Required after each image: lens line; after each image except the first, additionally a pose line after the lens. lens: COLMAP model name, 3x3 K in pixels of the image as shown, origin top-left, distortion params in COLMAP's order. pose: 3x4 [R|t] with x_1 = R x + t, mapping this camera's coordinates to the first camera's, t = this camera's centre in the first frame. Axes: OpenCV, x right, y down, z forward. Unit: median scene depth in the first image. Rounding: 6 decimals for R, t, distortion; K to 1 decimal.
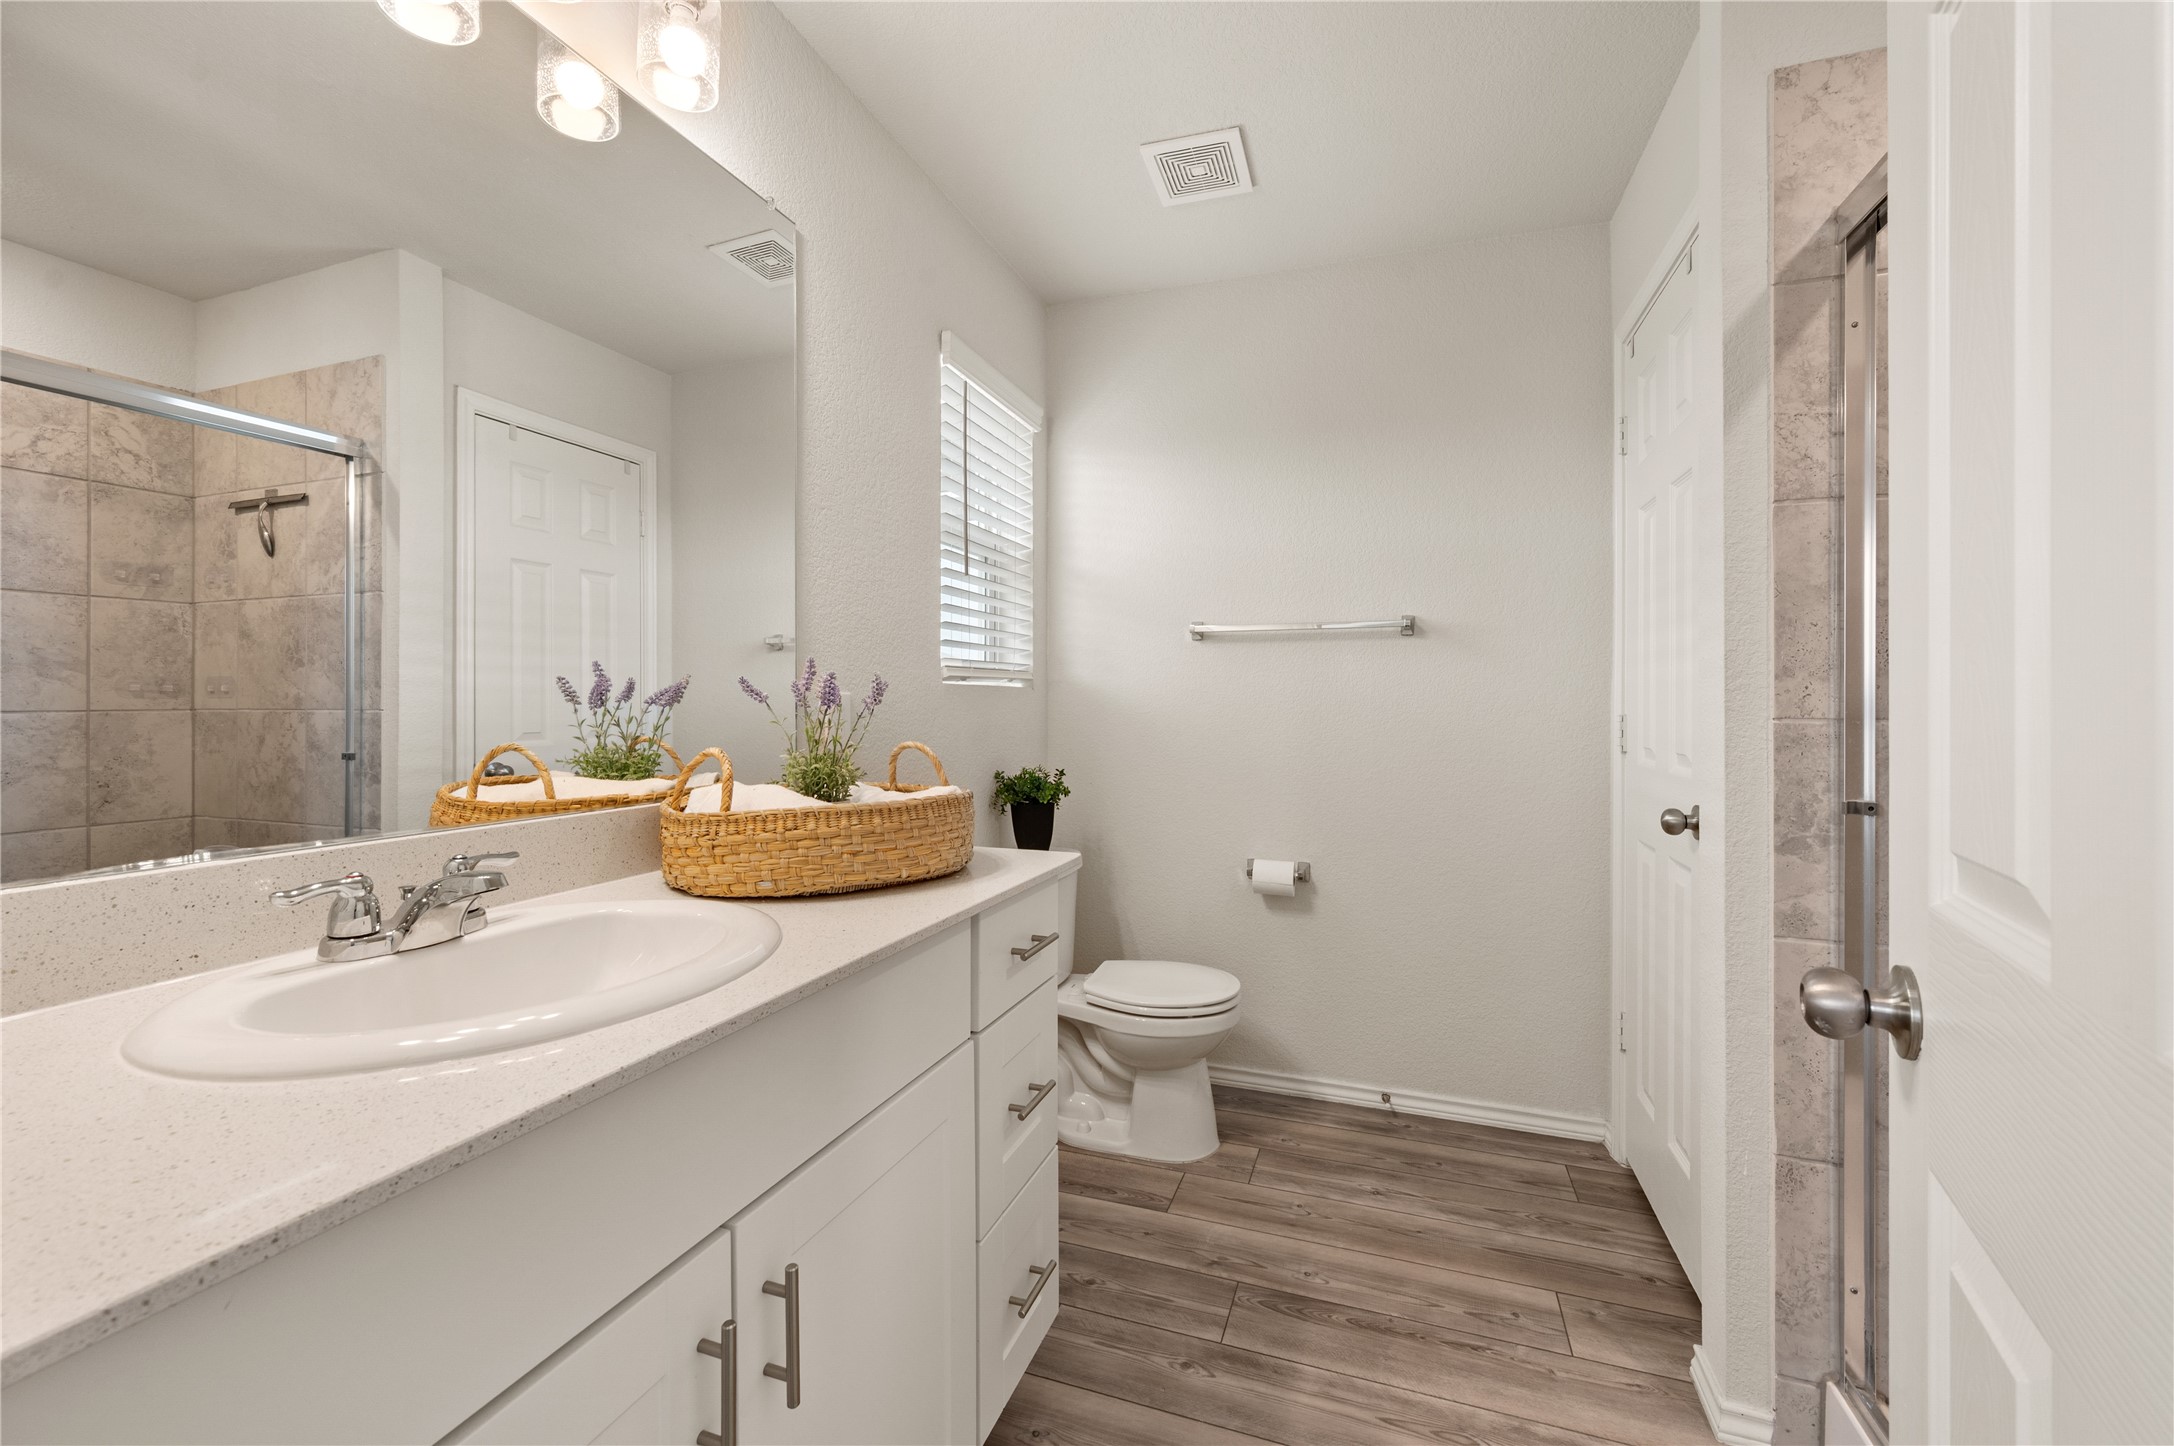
lens RADIAL K [[877.5, 0, 1092.9], [0, 877.5, 713.6], [0, 0, 1]] dist [0.000364, 0.000068]
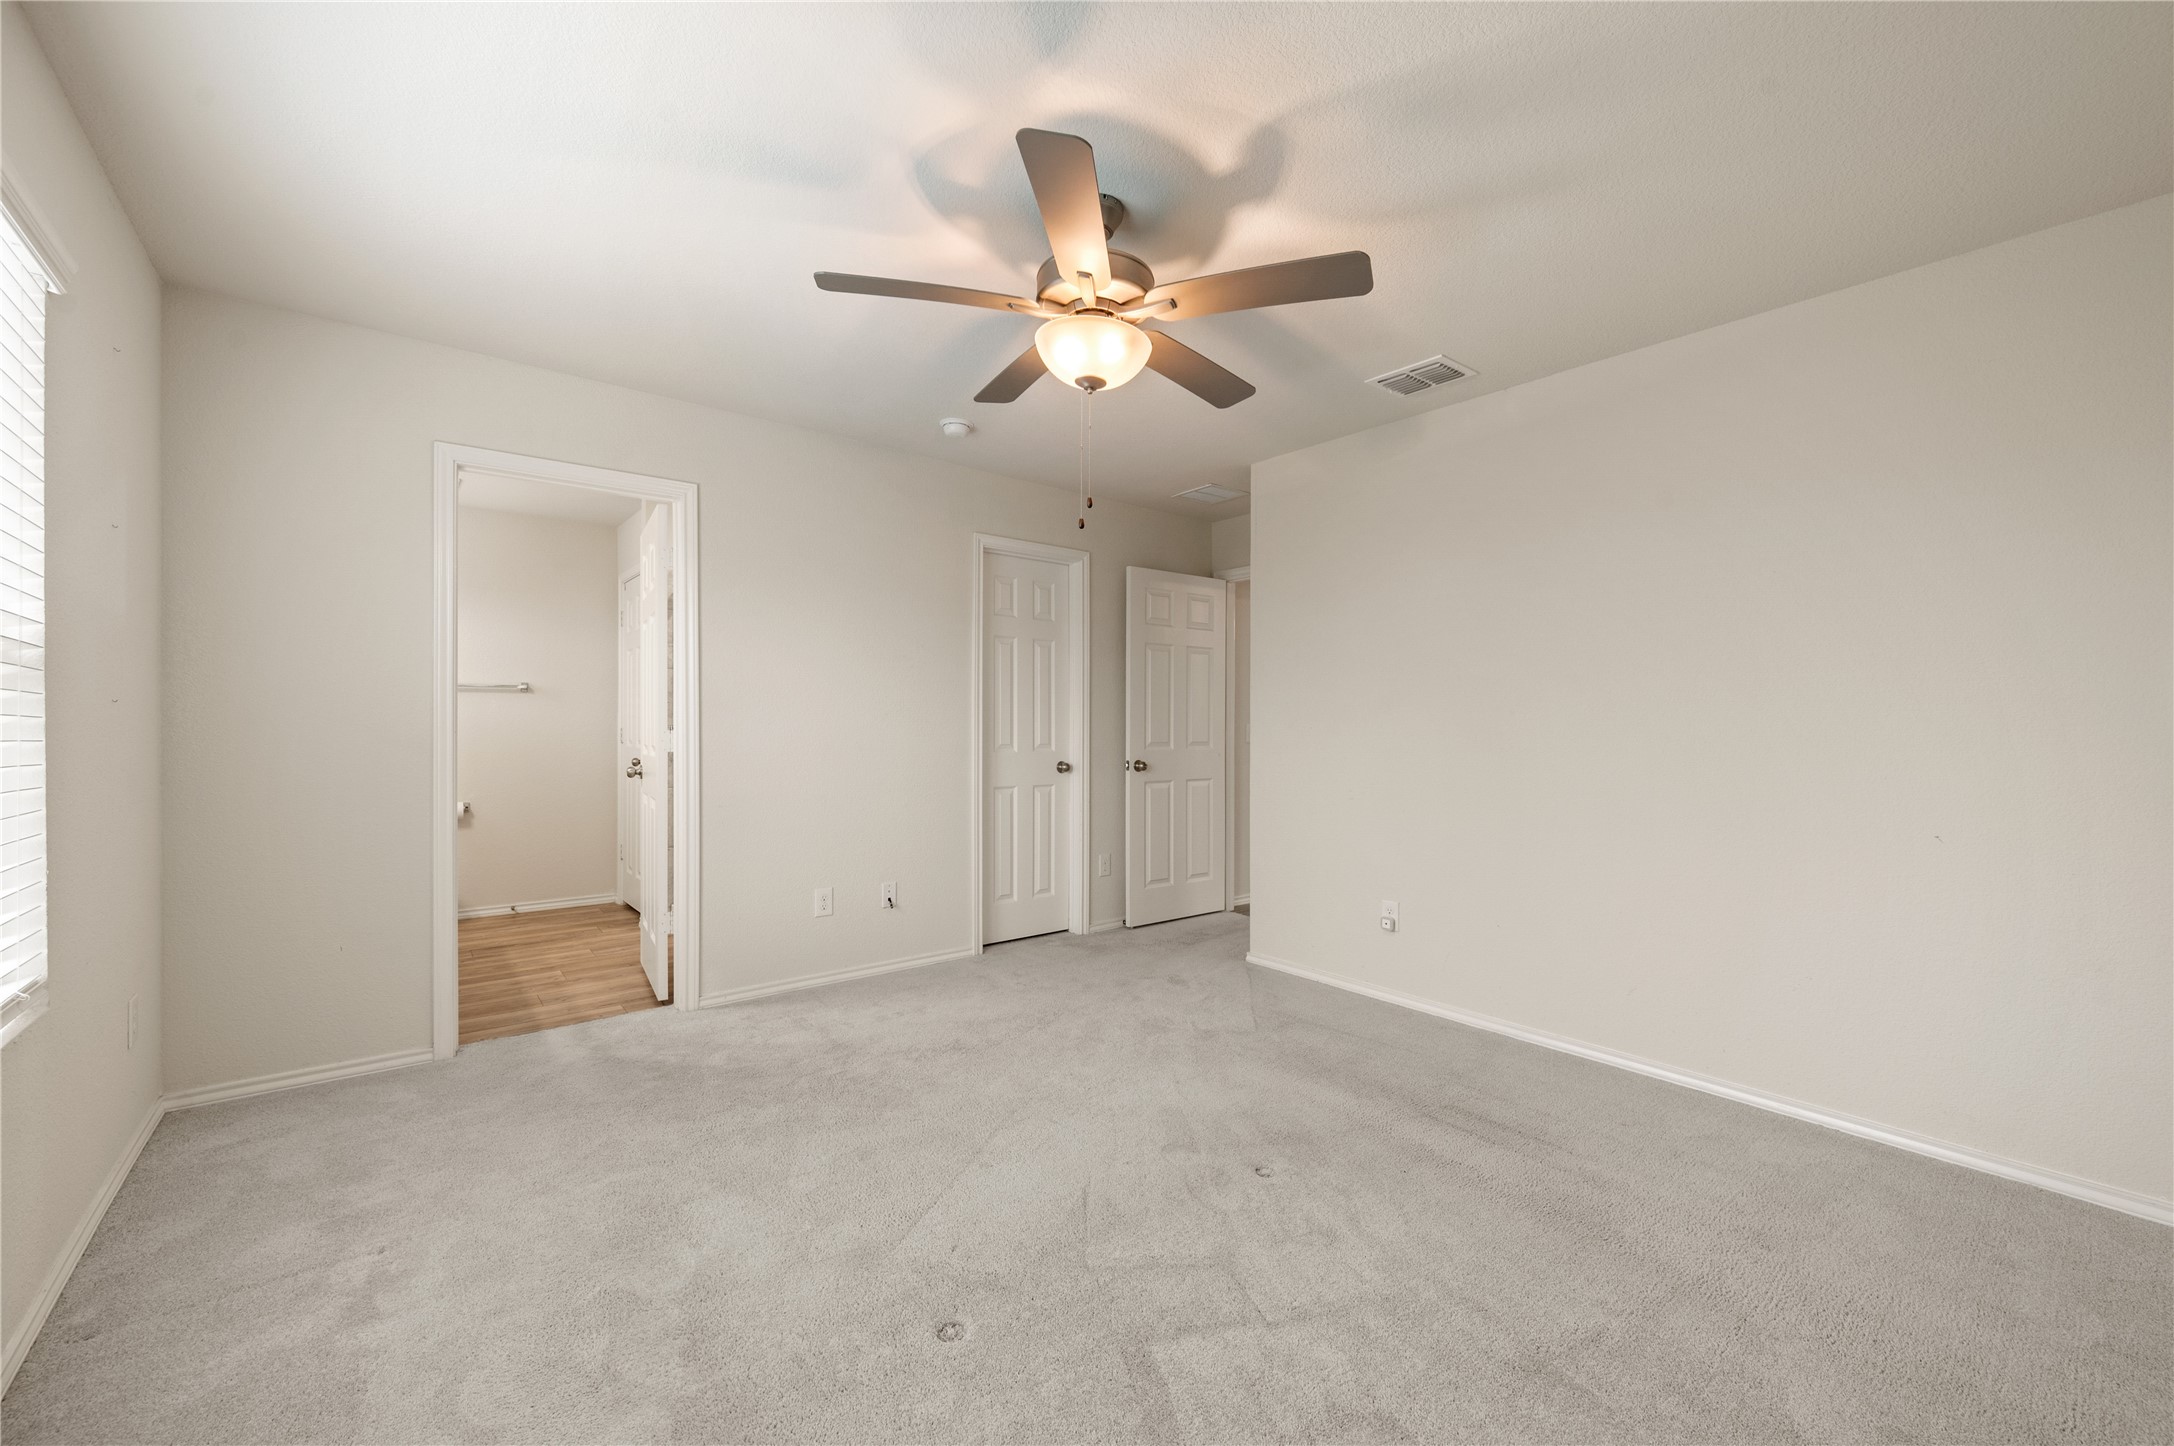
lens RADIAL K [[877.5, 0, 1092.9], [0, 877.5, 713.6], [0, 0, 1]] dist [0.000364, 0.000068]
pose [[0.519268, 0.003937, 0.854602, -0.856224], [0.003081, 0.999974, -0.006479, -0.018196], [-0.854606, 0.005997, 0.519243, -1.479069]]
